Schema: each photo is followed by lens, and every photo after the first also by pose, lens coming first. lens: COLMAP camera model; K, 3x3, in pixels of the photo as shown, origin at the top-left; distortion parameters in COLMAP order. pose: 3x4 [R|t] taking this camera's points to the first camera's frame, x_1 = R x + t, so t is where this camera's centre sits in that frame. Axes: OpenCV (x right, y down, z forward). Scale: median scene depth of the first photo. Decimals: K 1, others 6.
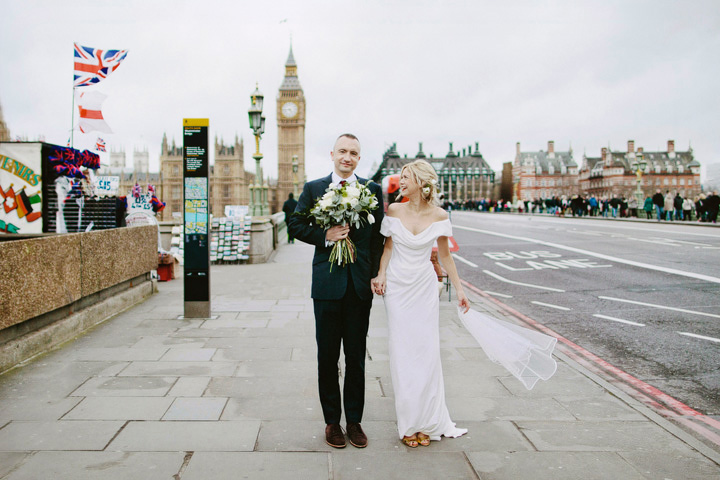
lens RADIAL K [[699.2, 0, 358.6], [0, 699.2, 240.0], [0, 0, 1]] dist [-0.006862, 0.000000]
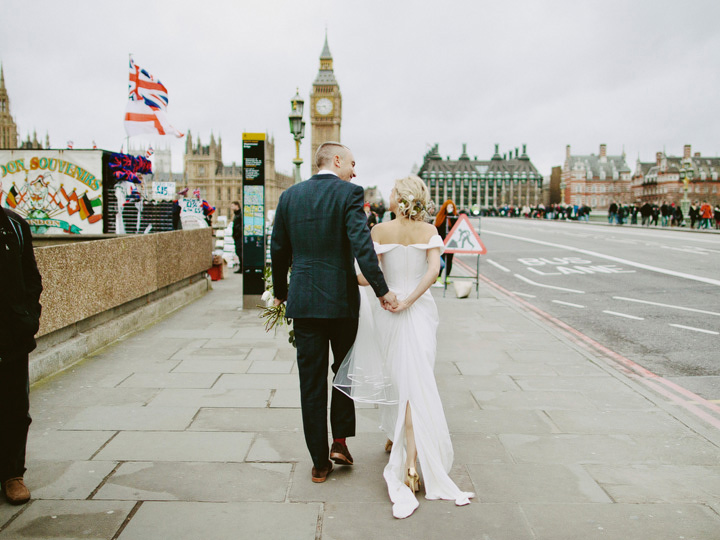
lens RADIAL K [[615.9, 0, 362.3], [0, 615.9, 266.4], [0, 0, 1]] dist [-0.015099, -0.001361]
pose [[0.998320, 0.015353, -0.055866, 0.000467], [-0.013171, 0.999144, 0.039214, -0.003784], [0.056420, -0.038413, 0.997668, 0.101160]]
